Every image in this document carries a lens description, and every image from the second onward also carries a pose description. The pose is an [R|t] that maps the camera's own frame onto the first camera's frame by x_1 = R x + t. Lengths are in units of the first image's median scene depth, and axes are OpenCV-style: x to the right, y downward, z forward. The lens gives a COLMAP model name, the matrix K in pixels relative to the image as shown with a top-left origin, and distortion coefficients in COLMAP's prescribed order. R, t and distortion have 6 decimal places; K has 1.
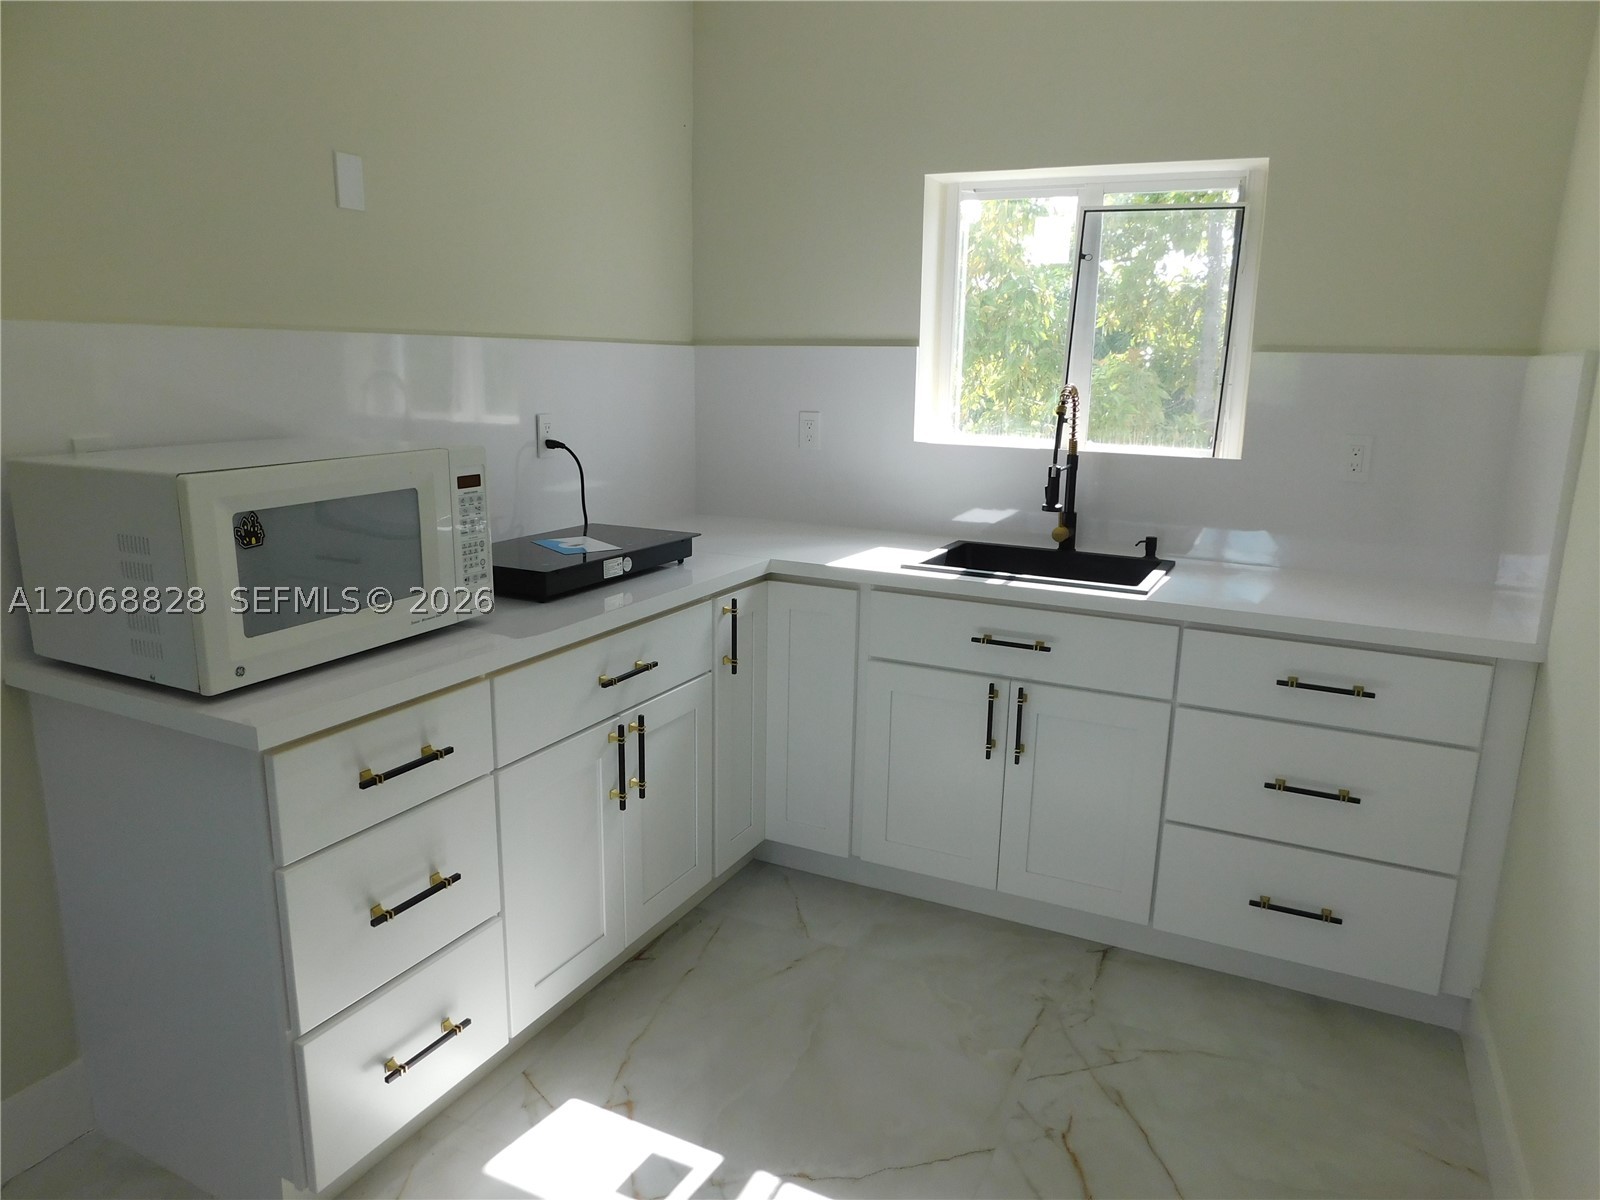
lens RADIAL K [[1076.1, 0, 785.1], [0, 1076.1, 599.9], [0, 0, 1]] dist [-0.074841, 0.058615]
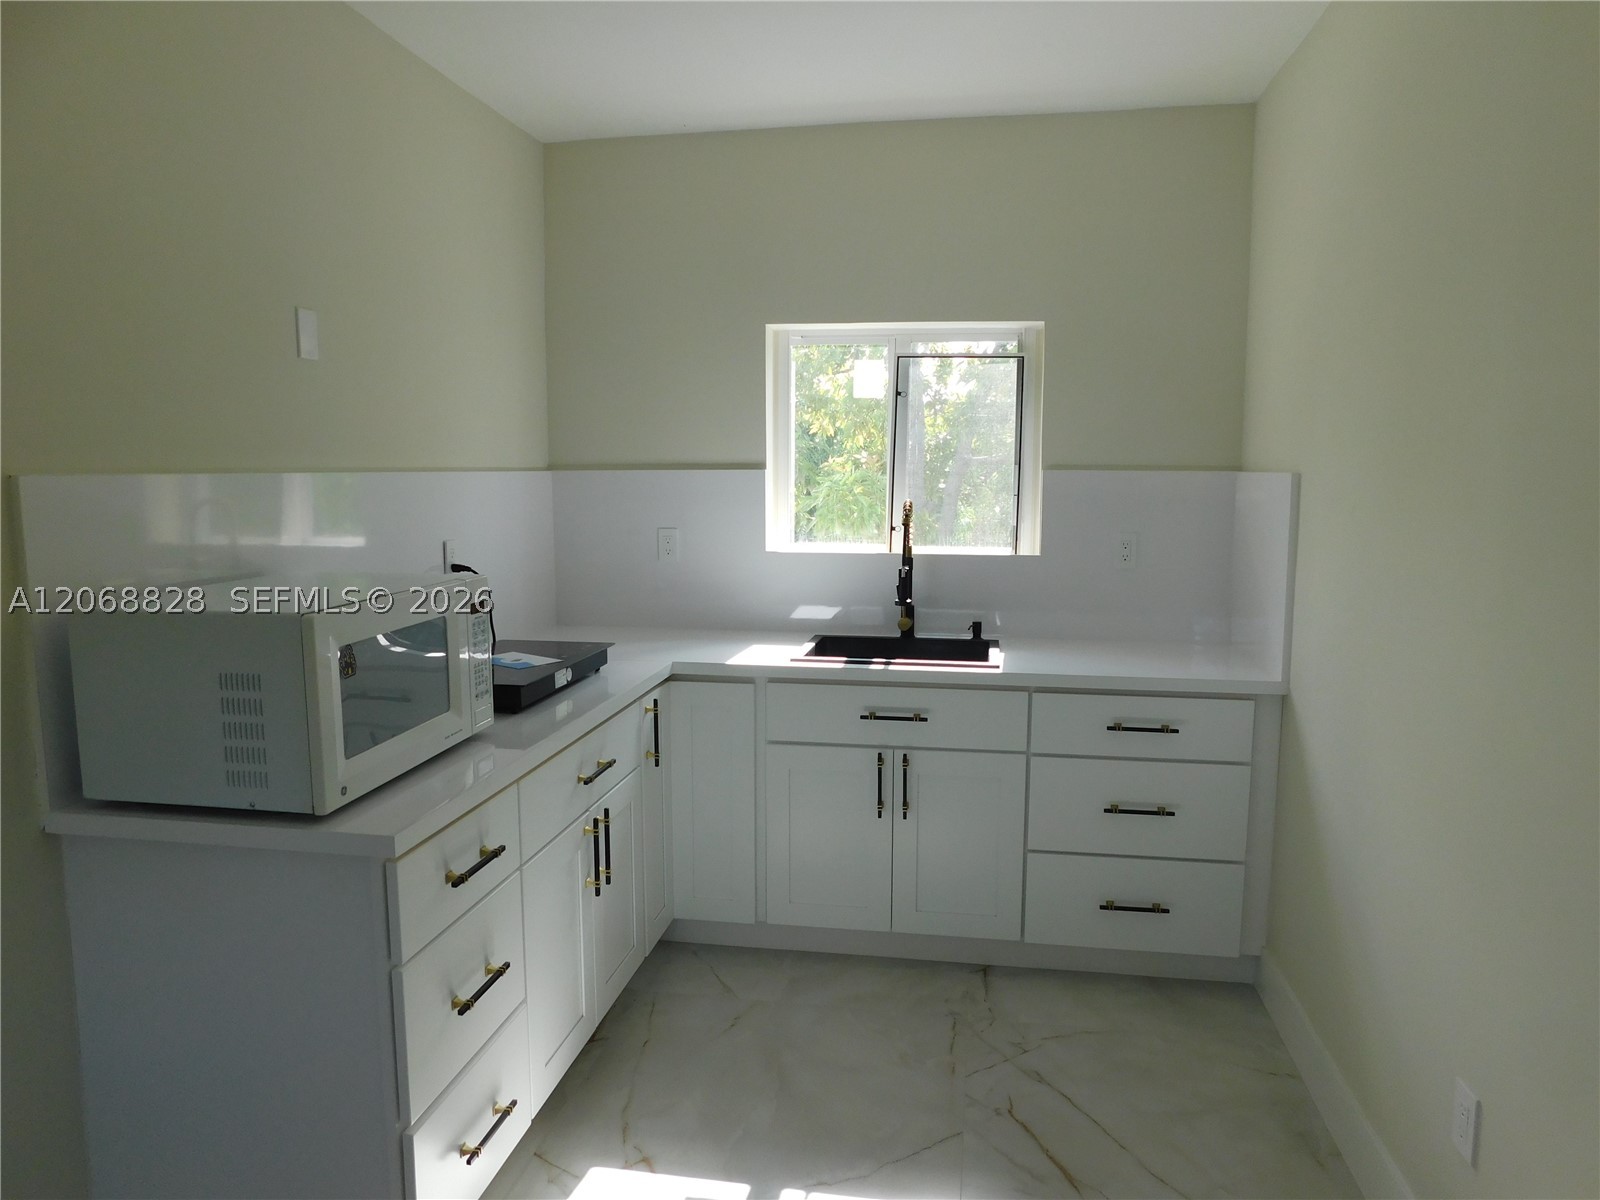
lens RADIAL K [[1076.1, 0, 806.0], [0, 1076.1, 595.8], [0, 0, 1]] dist [-0.074841, 0.058615]
pose [[0.953679, -0.050996, 0.296472, -0.238823], [0.078775, 0.993472, -0.082515, -0.003038], [-0.290329, 0.102047, 0.951470, -0.129462]]
